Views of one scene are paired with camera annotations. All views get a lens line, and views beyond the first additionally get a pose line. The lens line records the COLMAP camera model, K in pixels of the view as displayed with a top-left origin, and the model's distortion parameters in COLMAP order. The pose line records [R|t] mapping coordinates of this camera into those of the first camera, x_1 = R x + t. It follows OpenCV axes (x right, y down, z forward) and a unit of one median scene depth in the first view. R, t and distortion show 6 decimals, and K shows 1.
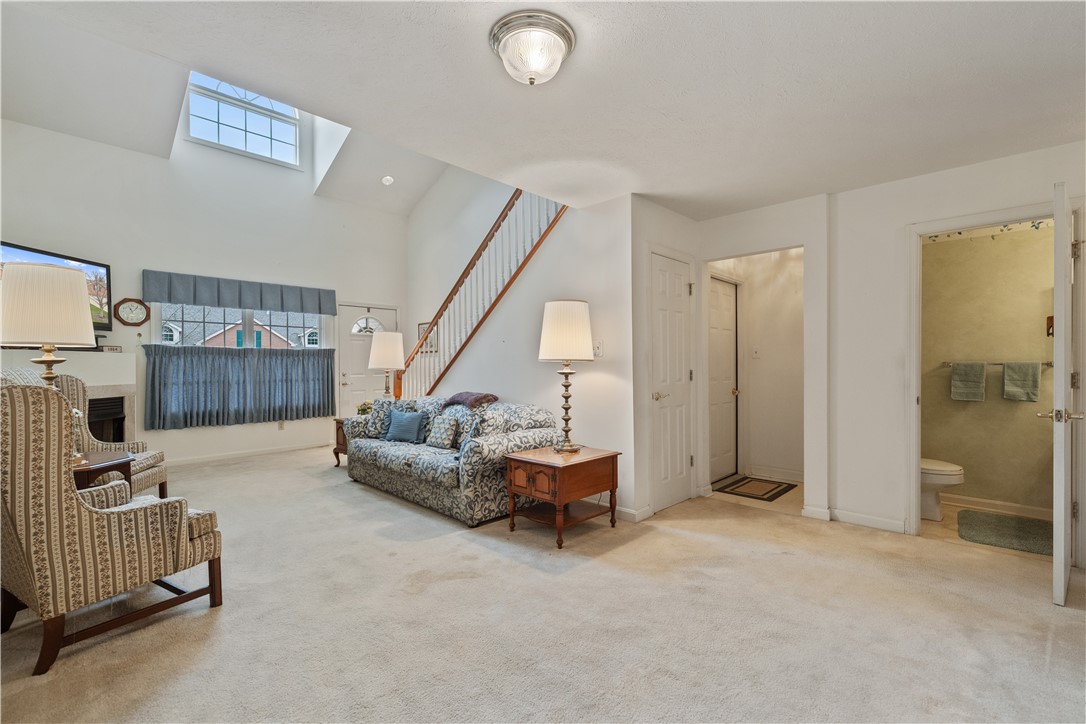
lens RADIAL K [[477.6, 0, 548.6], [0, 477.6, 367.7], [0, 0, 1]] dist [-0.000549, 0.000151]
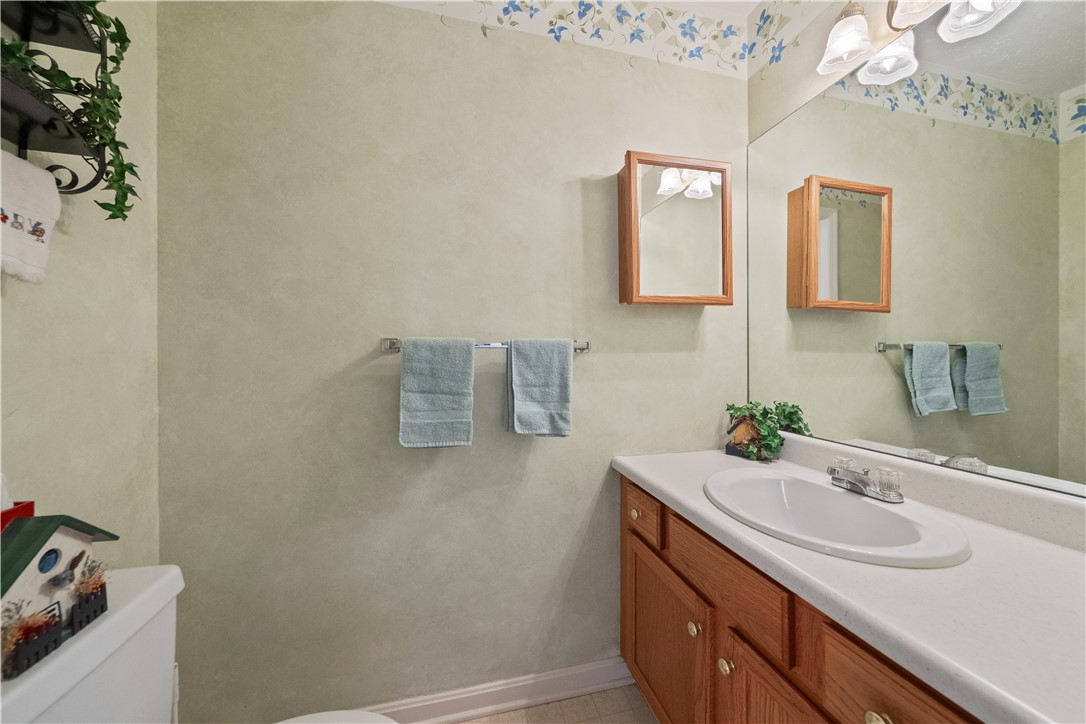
lens RADIAL K [[381.1, 0, 543.0], [0, 381.1, 362.0], [0, 0, 1]] dist [0.000388, 0.000005]
pose [[0.536019, -0.000333, 0.844206, 0.701181], [0.005075, 0.999983, -0.002828, 0.007538], [-0.844191, 0.005800, 0.536012, 0.805046]]
